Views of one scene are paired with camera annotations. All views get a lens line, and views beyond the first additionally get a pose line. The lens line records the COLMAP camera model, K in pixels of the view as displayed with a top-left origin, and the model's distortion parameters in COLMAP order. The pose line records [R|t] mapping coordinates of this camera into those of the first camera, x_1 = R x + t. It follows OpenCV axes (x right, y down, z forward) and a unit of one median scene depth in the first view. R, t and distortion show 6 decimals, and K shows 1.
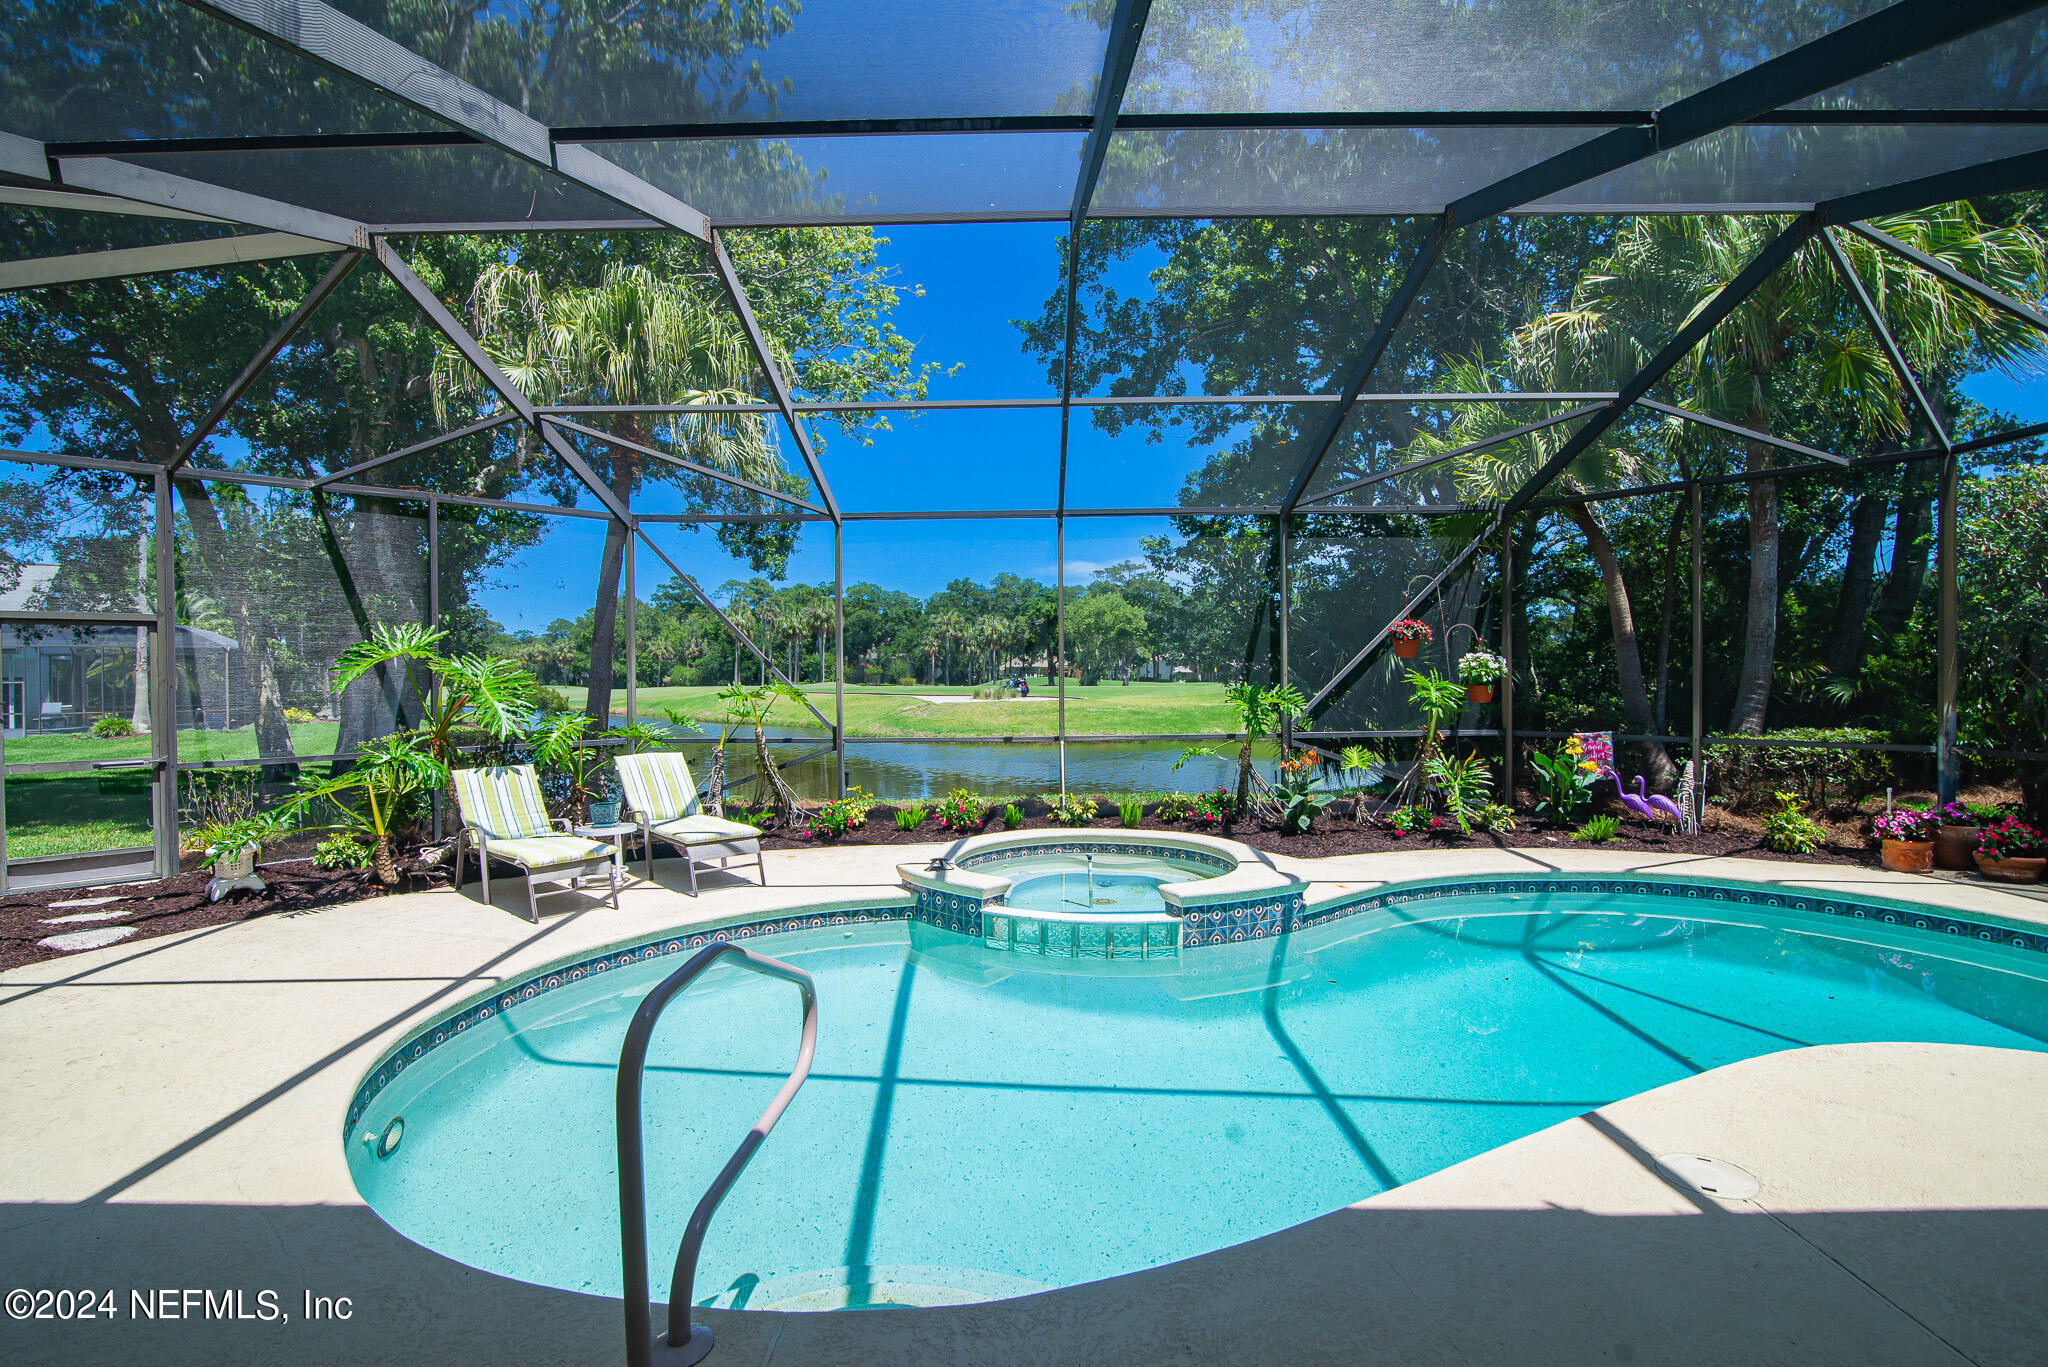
lens RADIAL K [[940.4, 0, 1019.6], [0, 940.4, 684.4], [0, 0, 1]] dist [-0.018619, 0.000293]
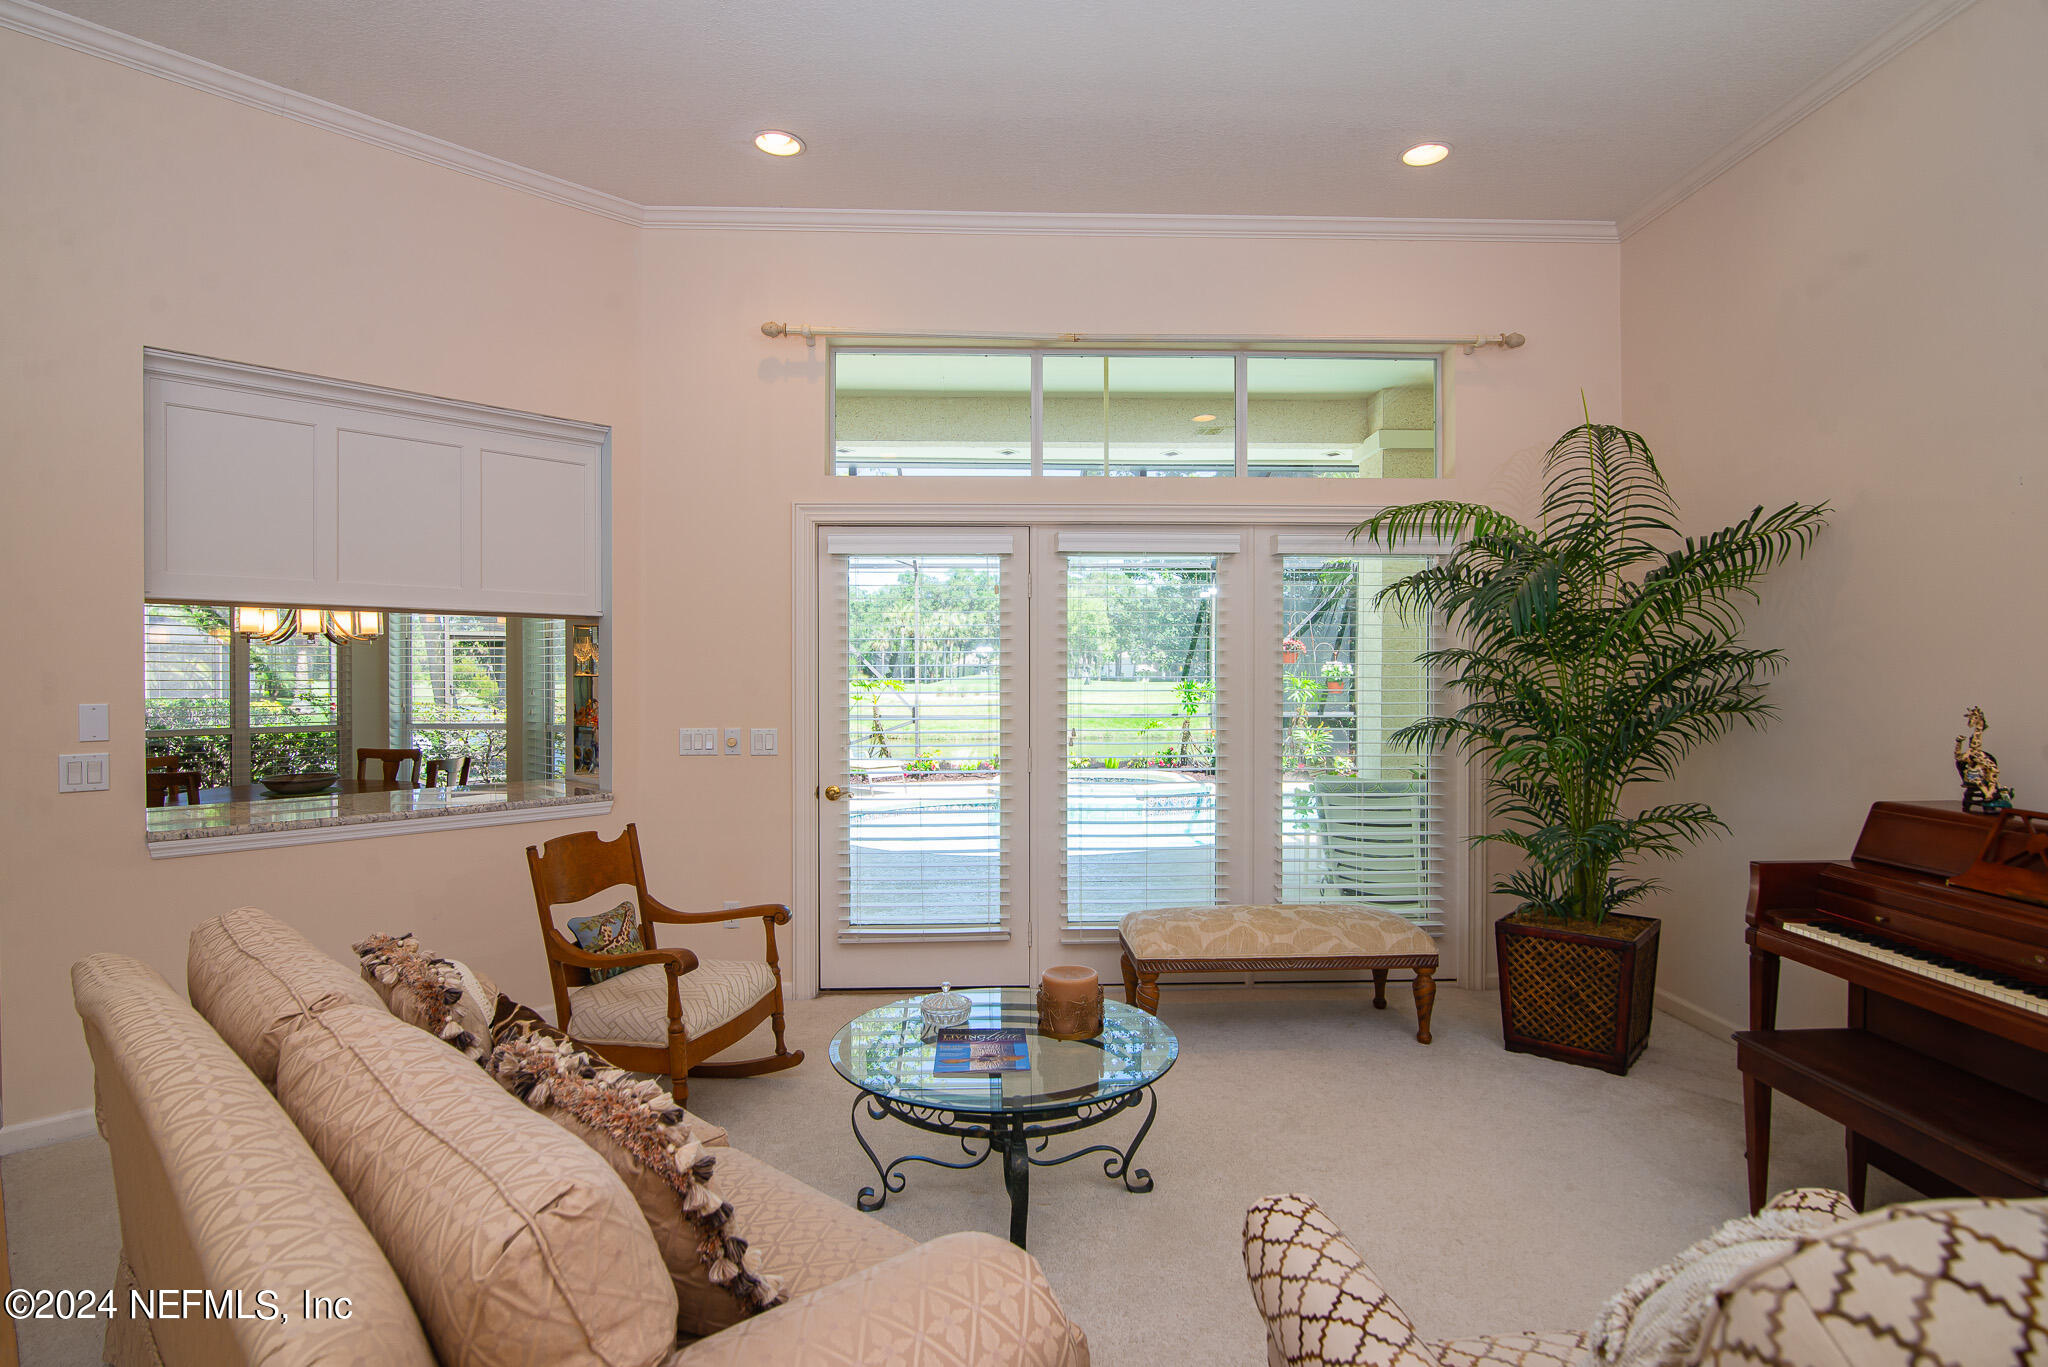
lens RADIAL K [[1037.1, 0, 1024.0], [0, 1037.1, 683.5], [0, 0, 1]] dist [-0.007476, -0.000057]
pose [[0.998493, 0.005368, 0.054617, -0.154777], [-0.005369, 0.999986, -0.000131, 0.009246], [-0.054617, -0.000162, 0.998507, -0.891158]]
